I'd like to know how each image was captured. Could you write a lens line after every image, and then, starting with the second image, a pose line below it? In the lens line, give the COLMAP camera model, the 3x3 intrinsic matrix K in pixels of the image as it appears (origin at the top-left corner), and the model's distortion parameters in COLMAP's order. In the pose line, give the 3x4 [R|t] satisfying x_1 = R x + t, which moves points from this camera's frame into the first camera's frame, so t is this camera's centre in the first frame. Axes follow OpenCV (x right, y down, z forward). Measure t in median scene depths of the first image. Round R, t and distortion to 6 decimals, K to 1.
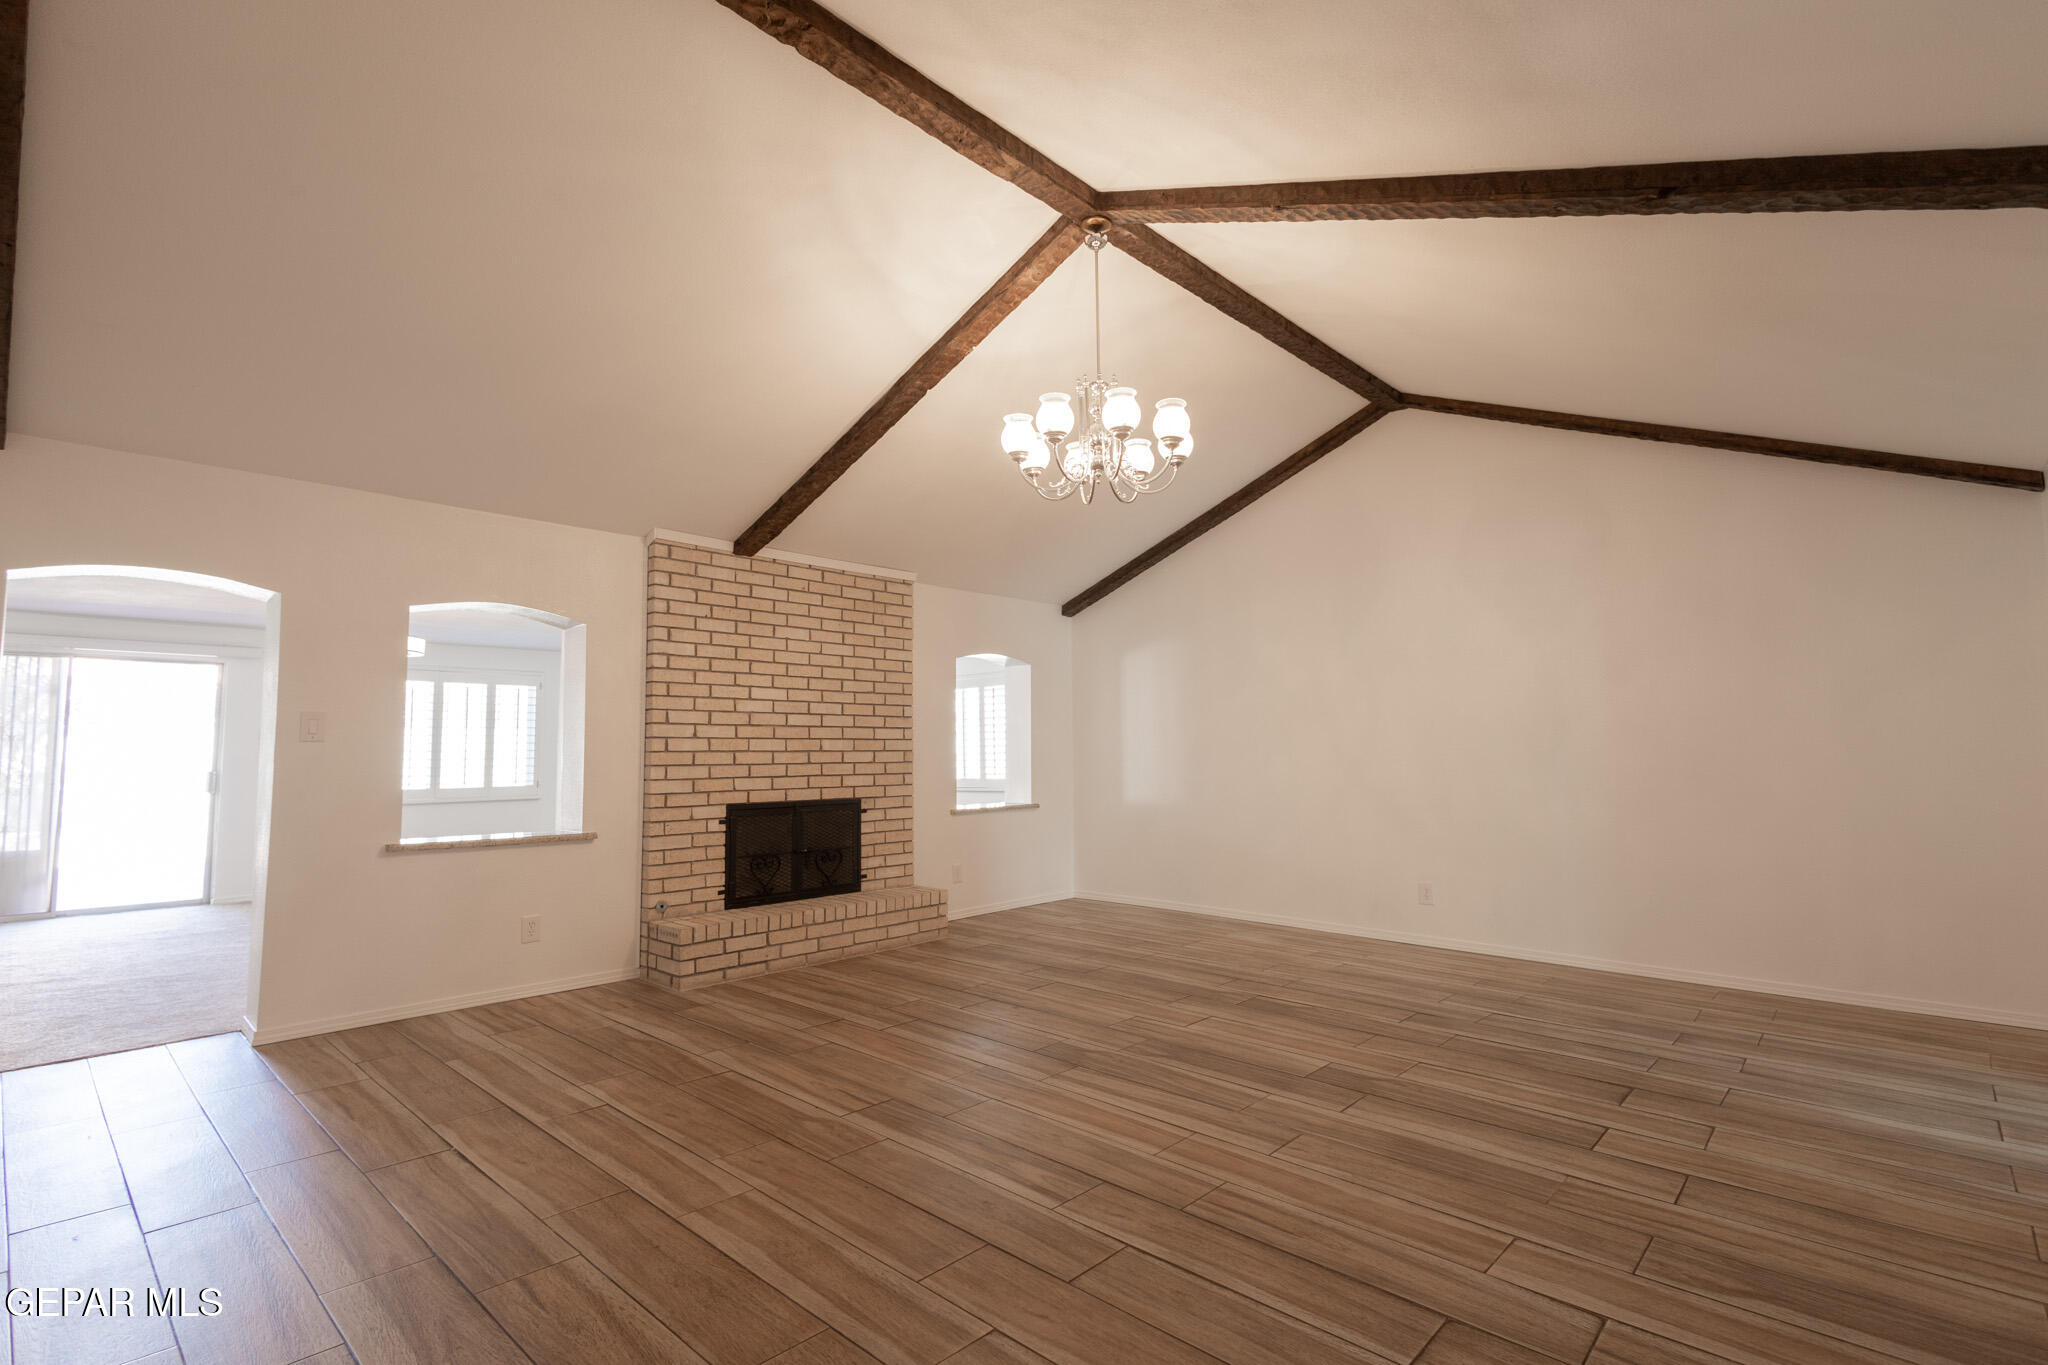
lens RADIAL K [[947.6, 0, 1028.5], [0, 947.6, 682.9], [0, 0, 1]] dist [0.015328, -0.007586]
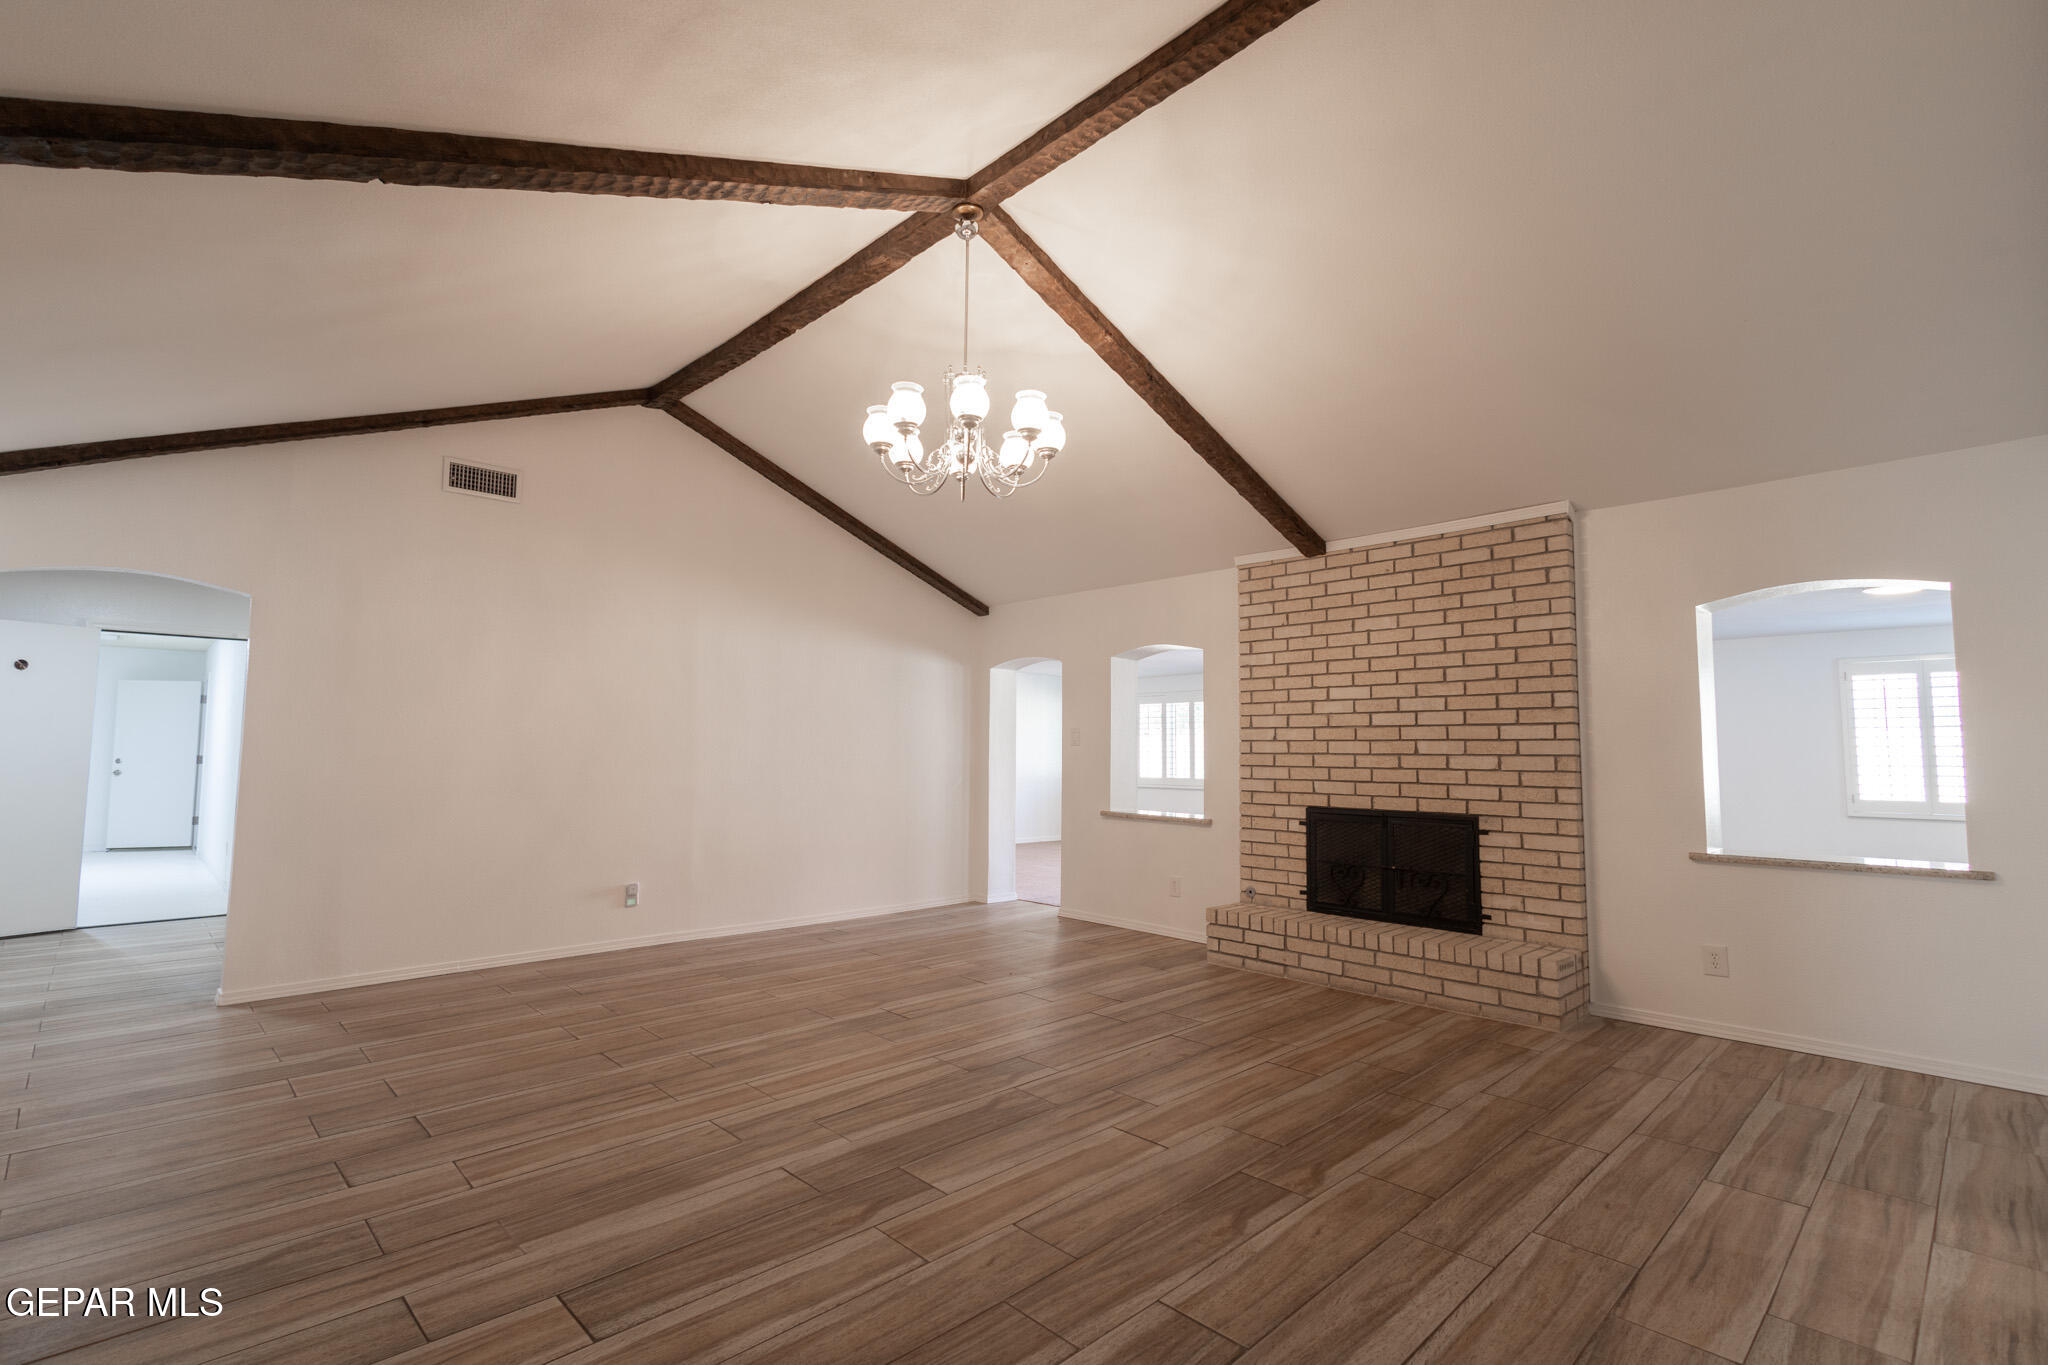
lens RADIAL K [[947.6, 0, 1028.5], [0, 947.6, 682.9], [0, 0, 1]] dist [0.015328, -0.007586]
pose [[-0.054526, -0.070094, -0.996049, 0.716757], [0.064417, 0.995208, -0.073561, 0.052886], [0.996432, -0.068173, -0.049749, 0.768333]]
